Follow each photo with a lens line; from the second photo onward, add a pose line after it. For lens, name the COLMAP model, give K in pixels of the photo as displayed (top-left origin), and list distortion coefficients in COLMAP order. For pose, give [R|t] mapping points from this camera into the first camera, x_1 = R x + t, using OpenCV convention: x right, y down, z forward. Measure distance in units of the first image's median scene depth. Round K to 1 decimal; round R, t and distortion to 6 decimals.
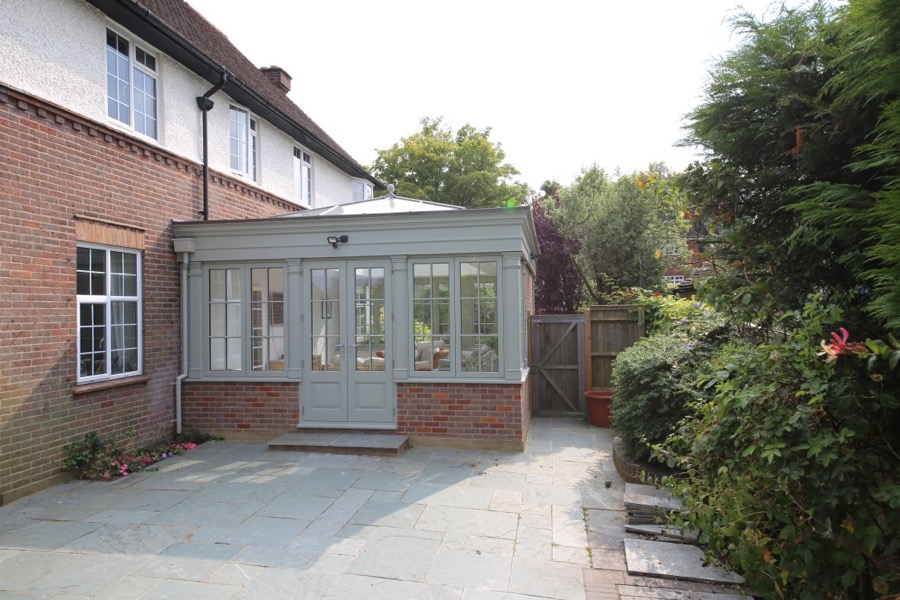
lens RADIAL K [[585.3, 0, 450.0], [0, 585.3, 300.0], [0, 0, 1]] dist [0.075422, -0.042055]
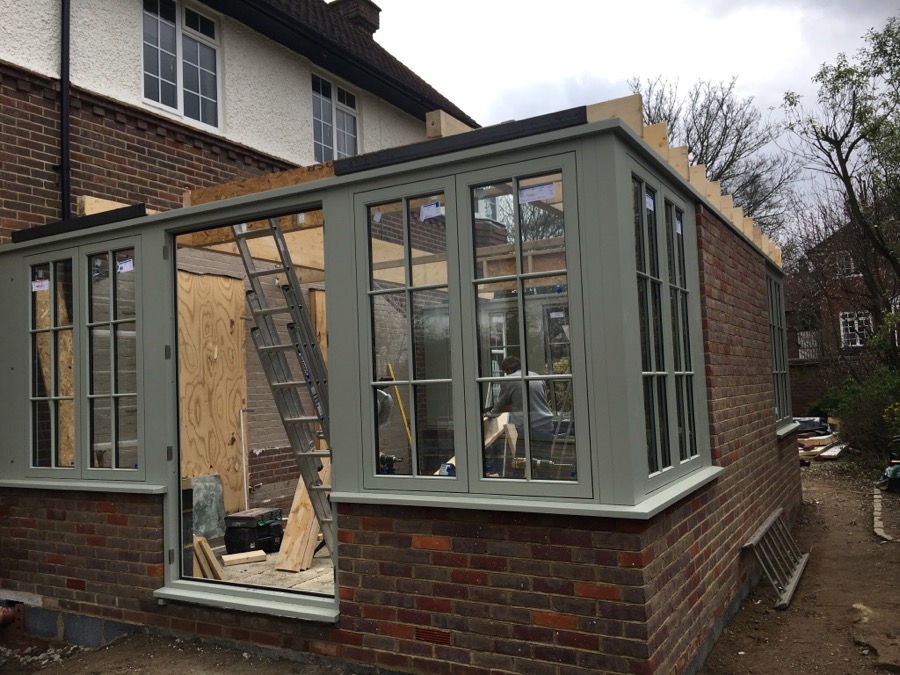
lens RADIAL K [[769.2, 0, 454.0], [0, 769.2, 330.7], [0, 0, 1]] dist [0.076120, -0.117753]
pose [[0.943818, -0.045016, -0.327386, 0.167086], [0.030171, 0.998279, -0.050285, 0.053347], [0.329087, 0.037583, 0.943552, 0.536250]]
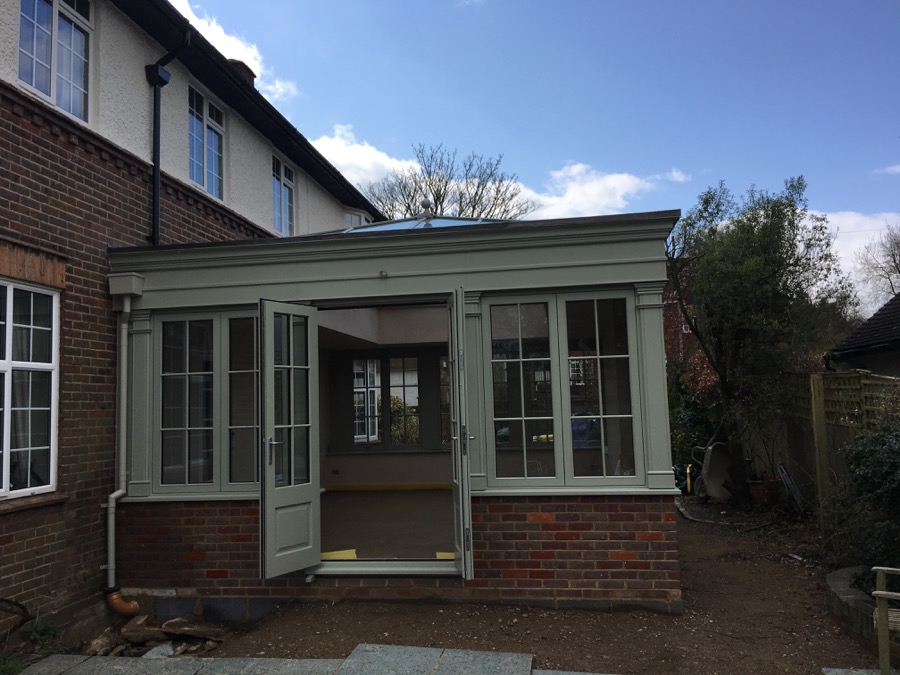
lens RADIAL K [[769.2, 0, 454.0], [0, 769.2, 330.7], [0, 0, 1]] dist [0.076120, -0.117753]
pose [[0.999516, -0.014418, 0.027575, -0.128747], [0.016594, 0.996626, -0.080386, 0.032133], [-0.026323, 0.080805, 0.996382, 0.178762]]
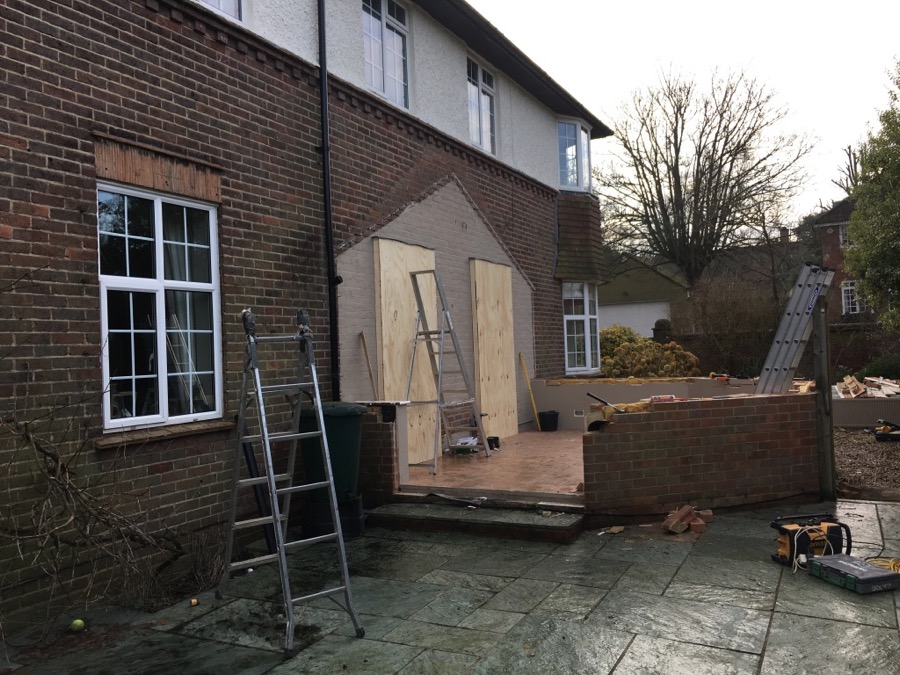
lens RADIAL K [[769.2, 0, 454.0], [0, 769.2, 330.7], [0, 0, 1]] dist [0.076120, -0.117753]
pose [[0.957824, -0.027294, -0.286056, -0.083180], [0.026873, 0.999624, -0.005398, 0.050496], [0.286096, -0.002516, 0.958198, 0.342158]]
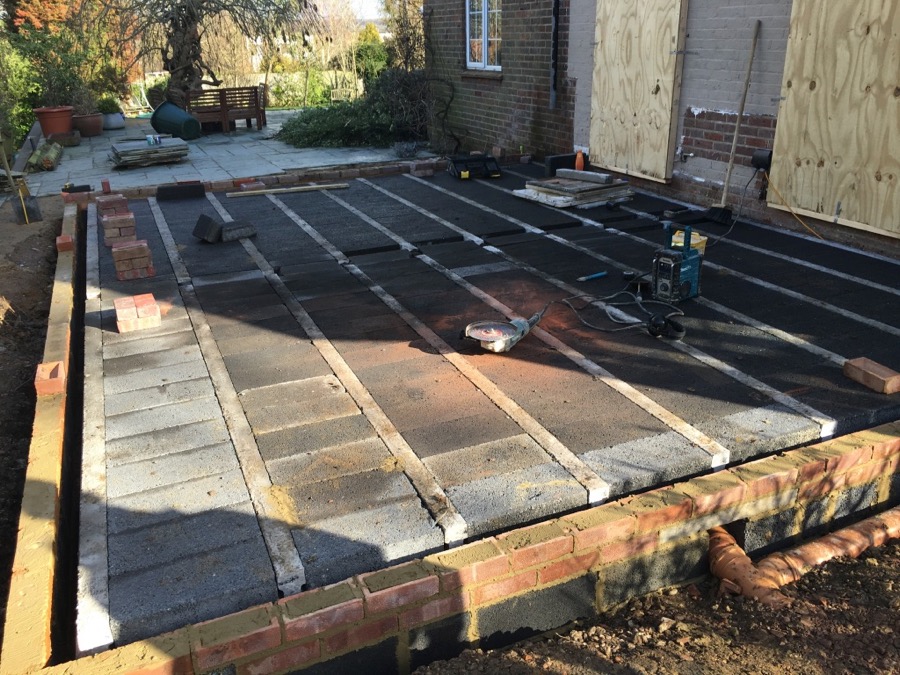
lens RADIAL K [[769.2, 0, 454.0], [0, 769.2, 330.7], [0, 0, 1]] dist [0.076120, -0.117753]
pose [[-0.831071, 0.231965, -0.505484, 0.228448], [0.045382, 0.934124, 0.354053, 0.073046], [0.554312, 0.271303, -0.786850, 1.985026]]
